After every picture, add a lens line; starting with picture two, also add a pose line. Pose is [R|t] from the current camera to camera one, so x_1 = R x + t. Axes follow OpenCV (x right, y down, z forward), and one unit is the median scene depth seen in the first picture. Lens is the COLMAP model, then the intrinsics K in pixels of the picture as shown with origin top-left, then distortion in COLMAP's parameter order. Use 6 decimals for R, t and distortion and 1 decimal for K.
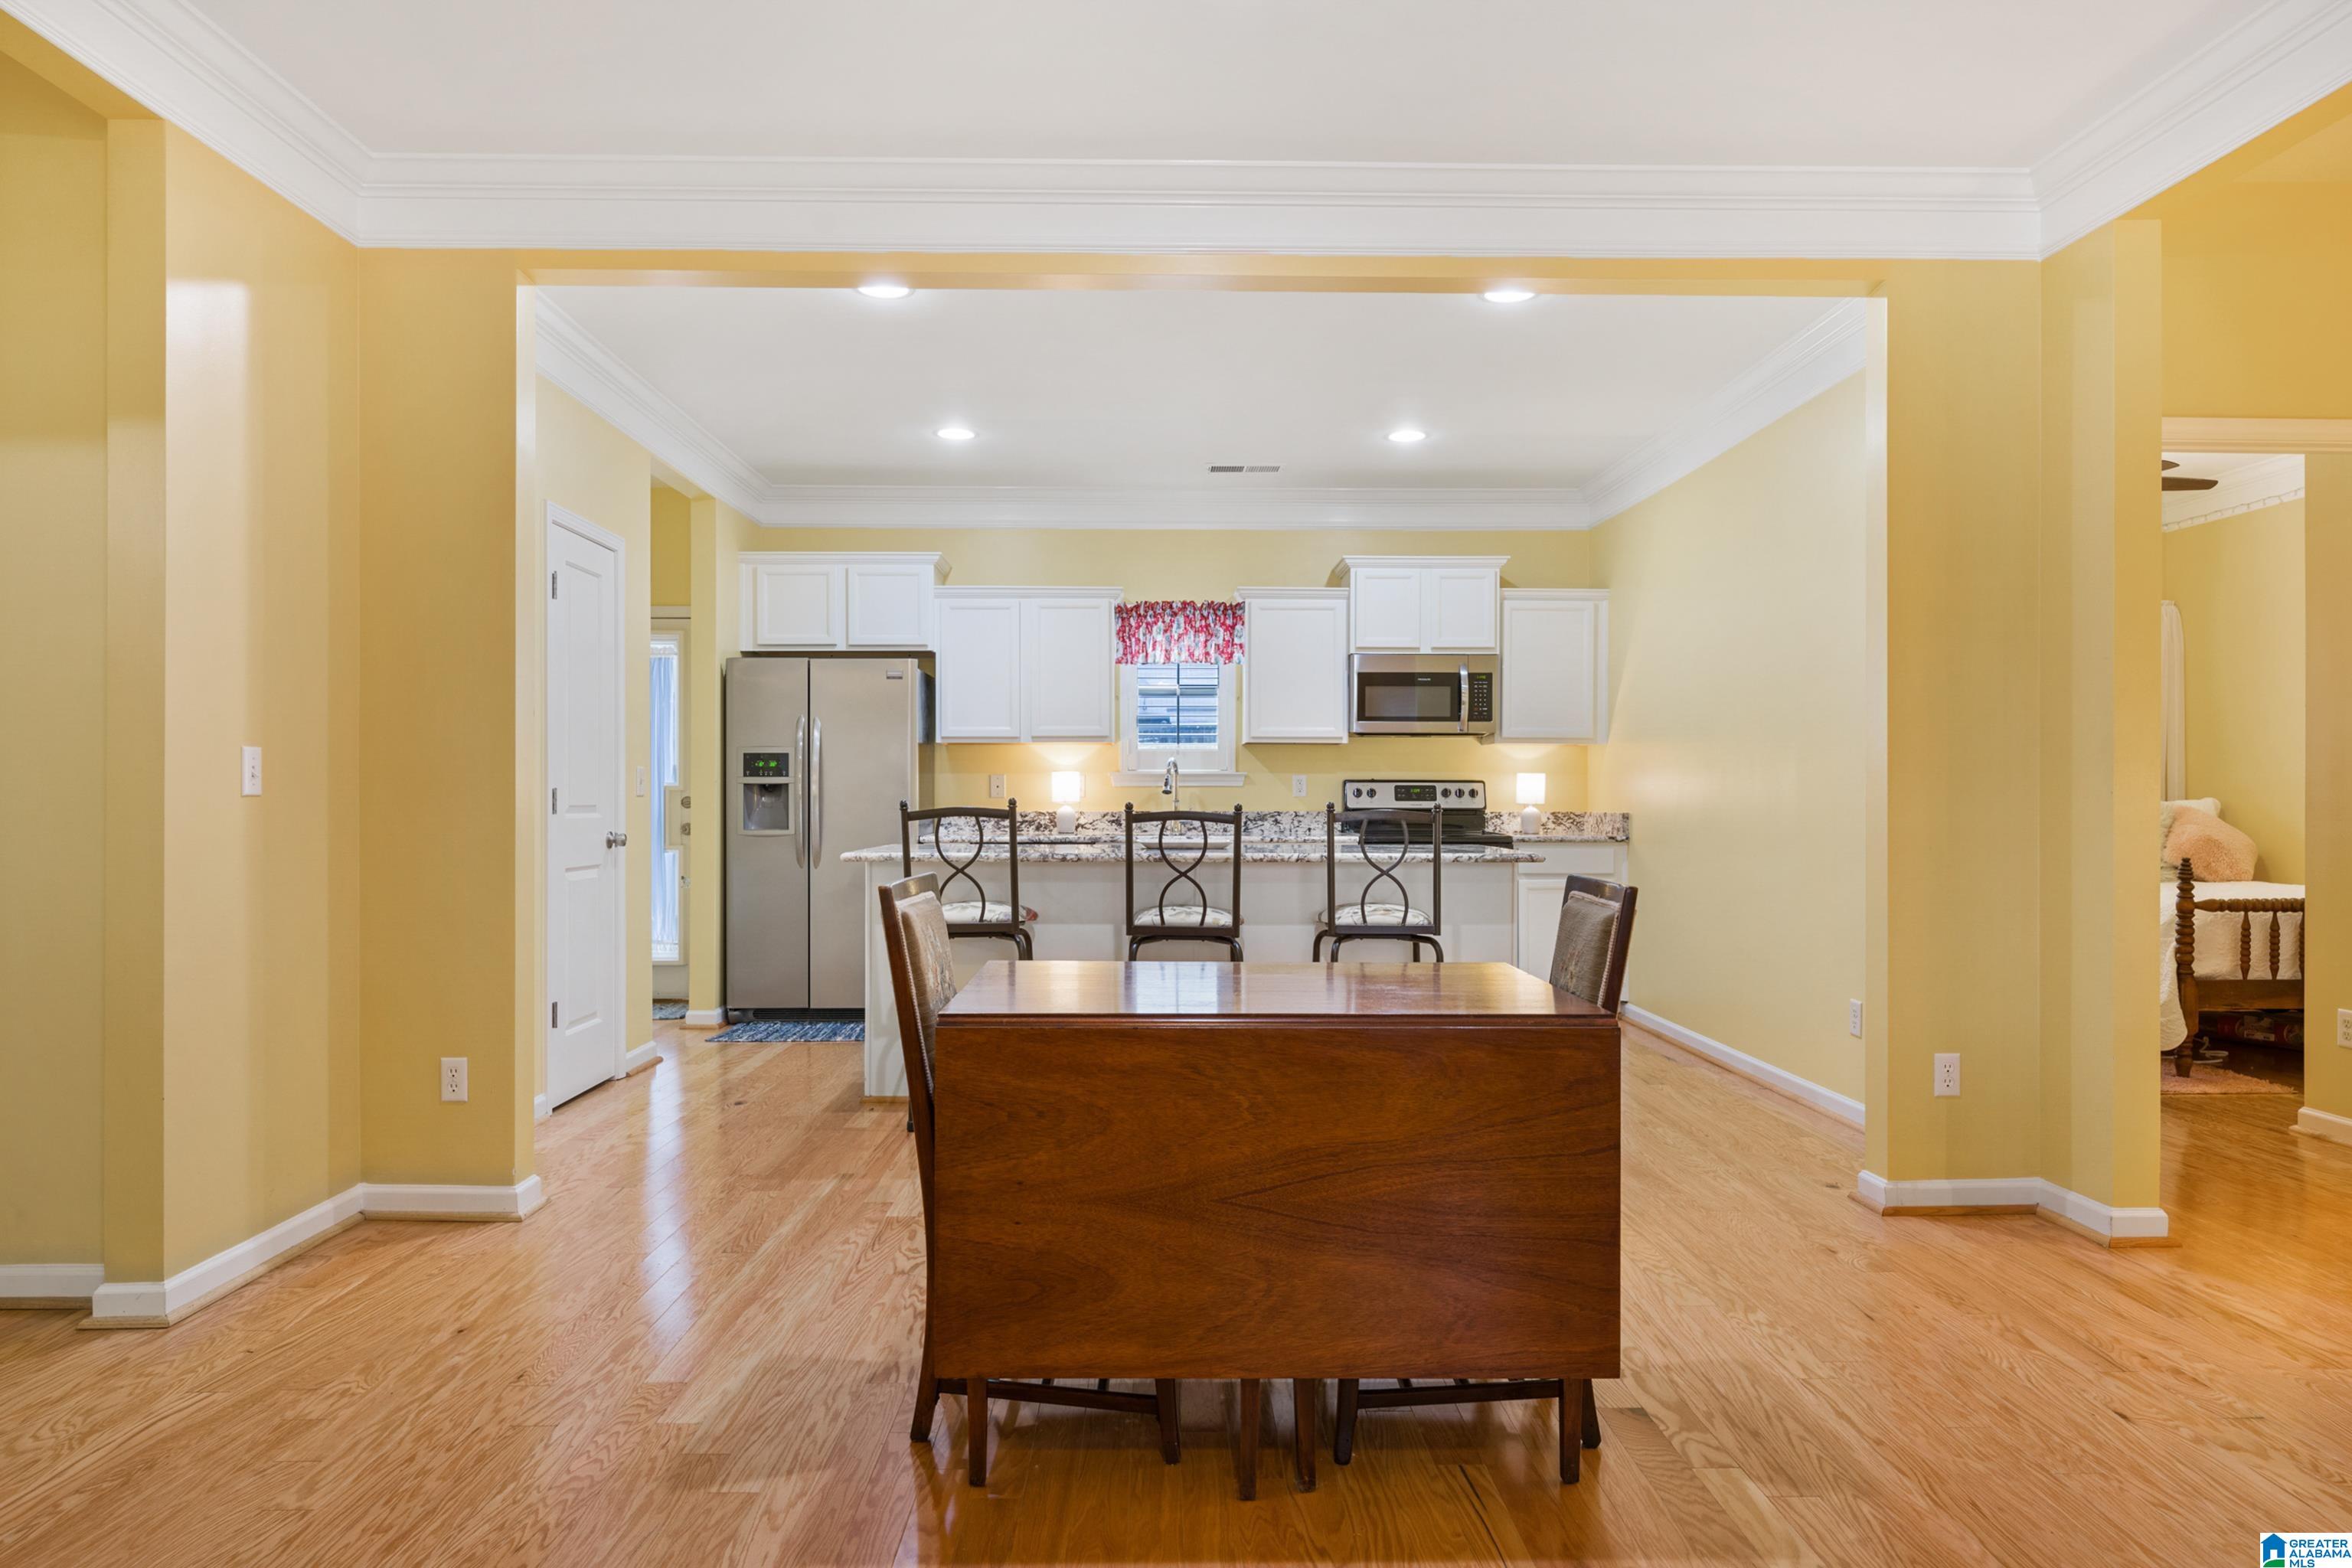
lens RADIAL K [[1409.6, 0, 1172.2], [0, 1409.6, 792.7], [0, 0, 1]] dist [0.000395, -0.000747]
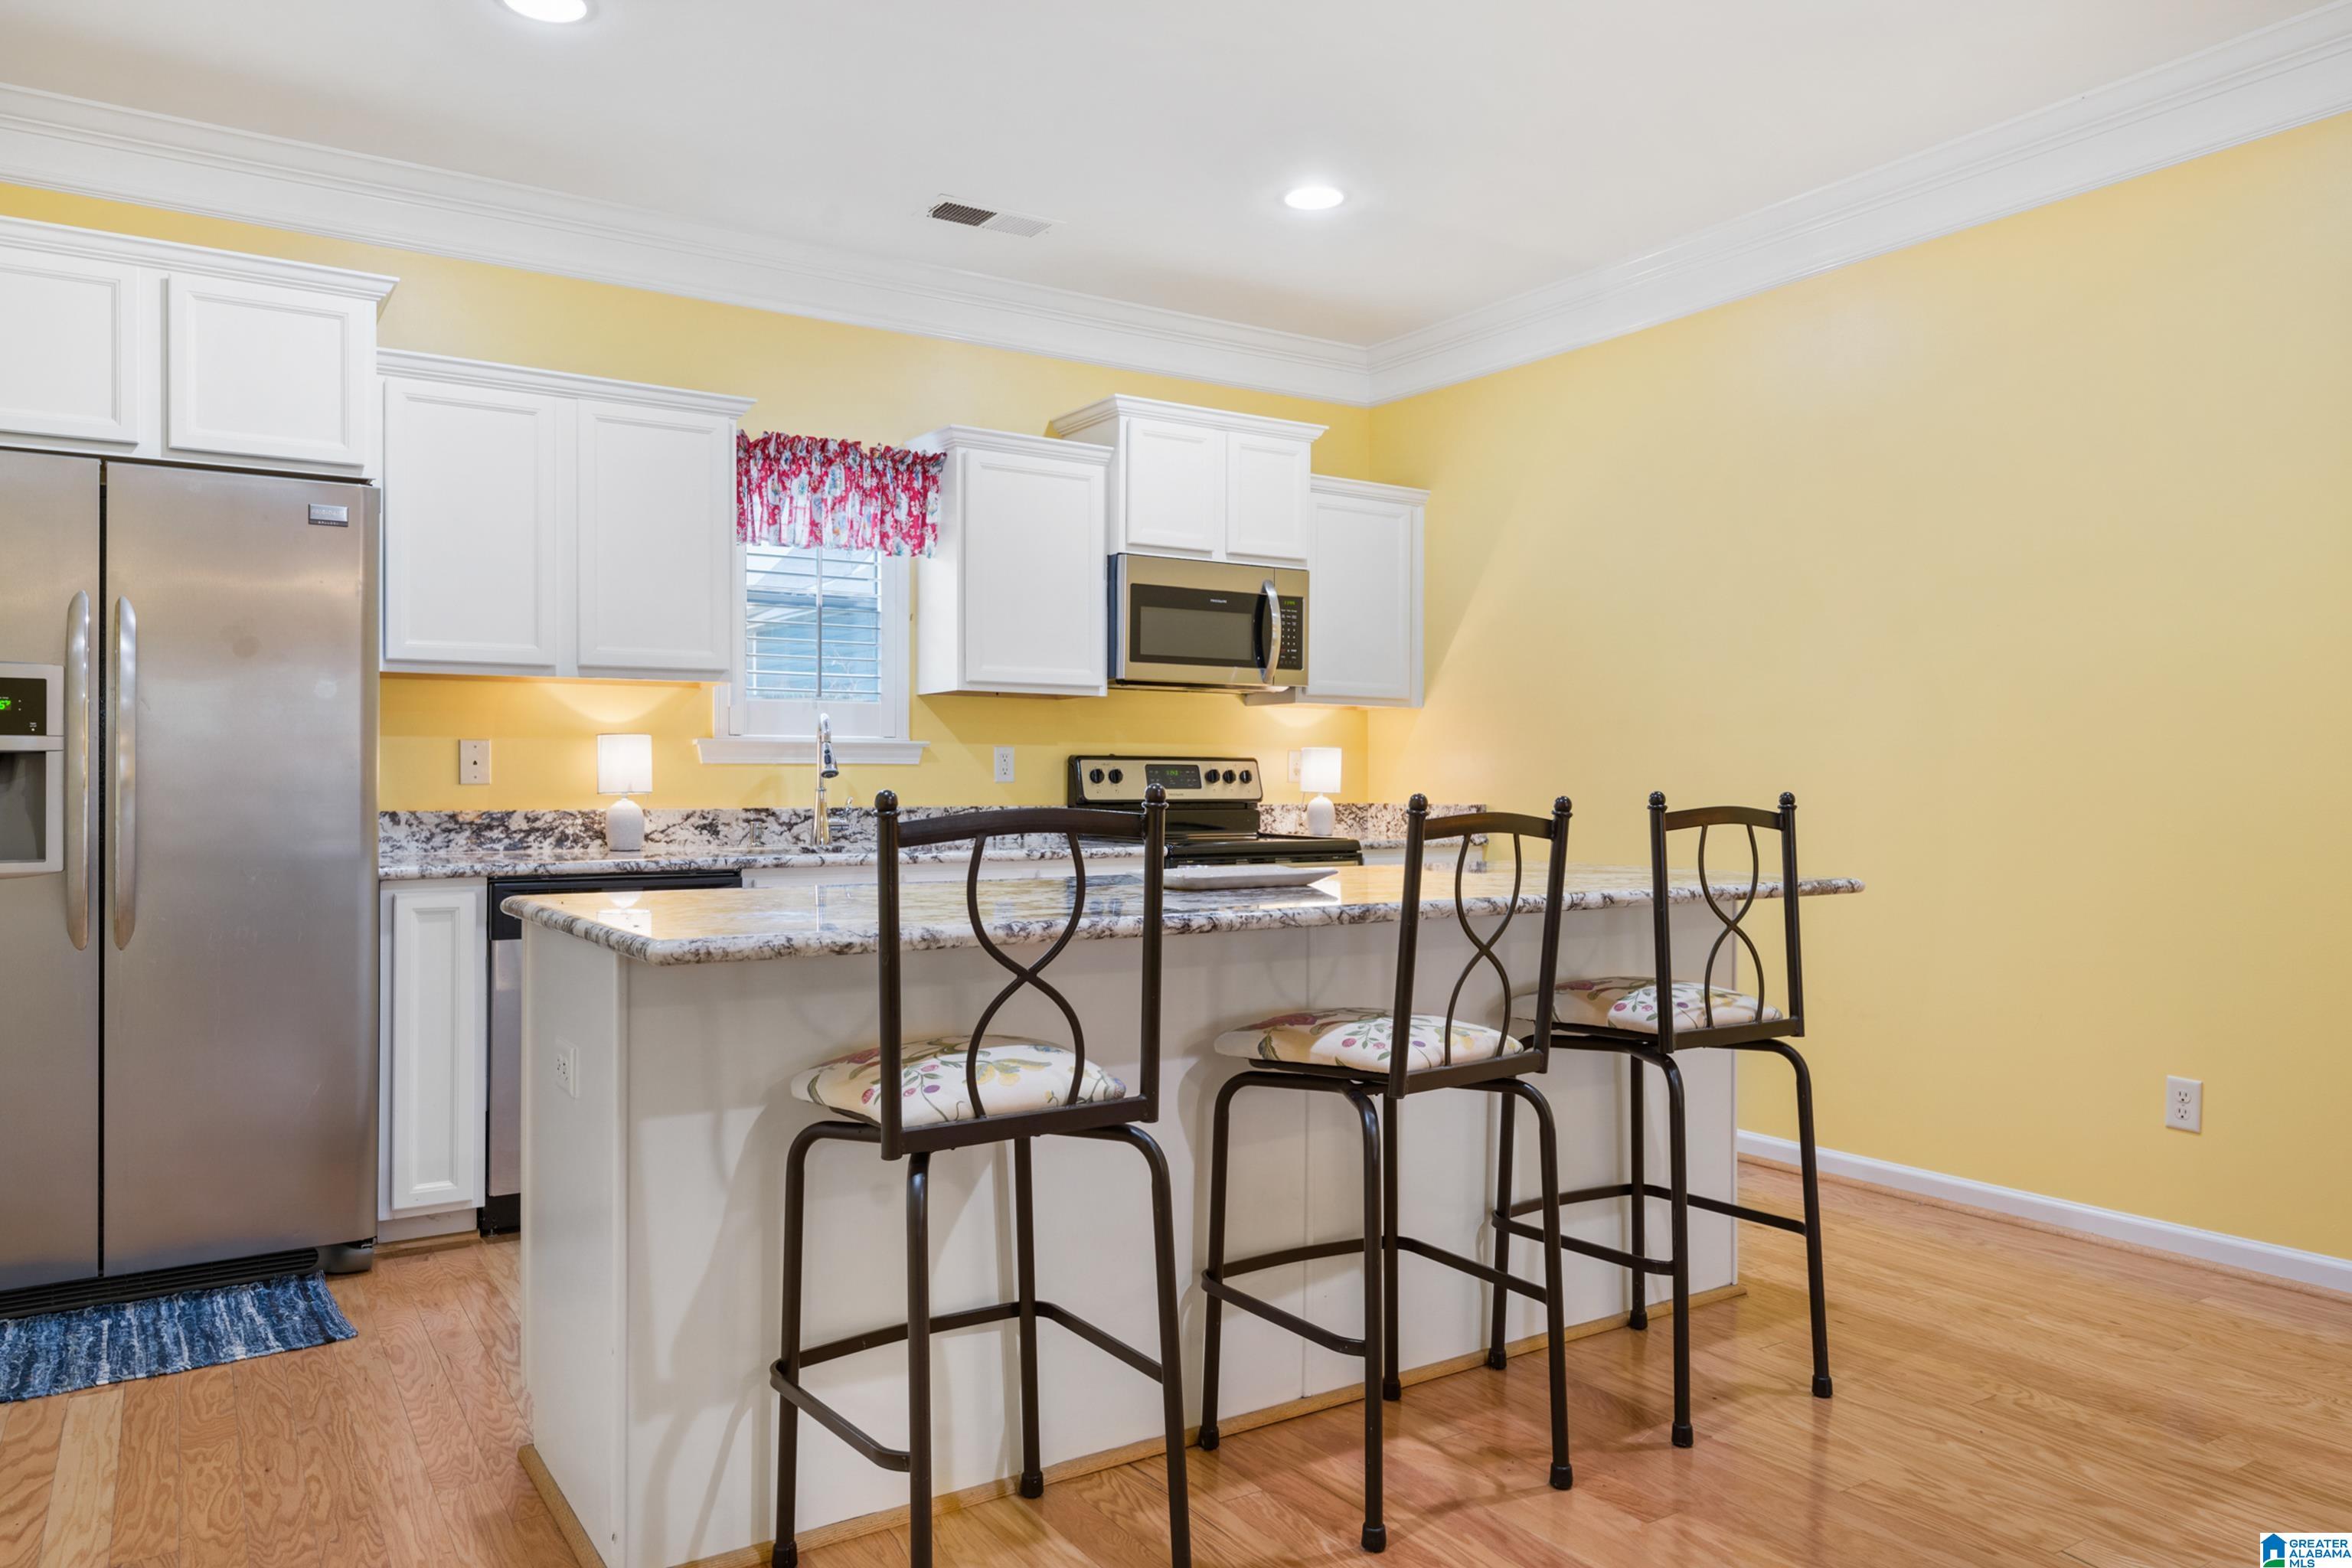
lens RADIAL K [[1578.7, 0, 1178.3], [0, 1578.7, 776.8], [0, 0, 1]] dist [0.006370, -0.000299]
pose [[0.852152, 0.001110, 0.523293, -0.211739], [-0.000680, 0.999999, -0.001013, 0.001165], [-0.523294, 0.000508, 0.852152, 0.382555]]
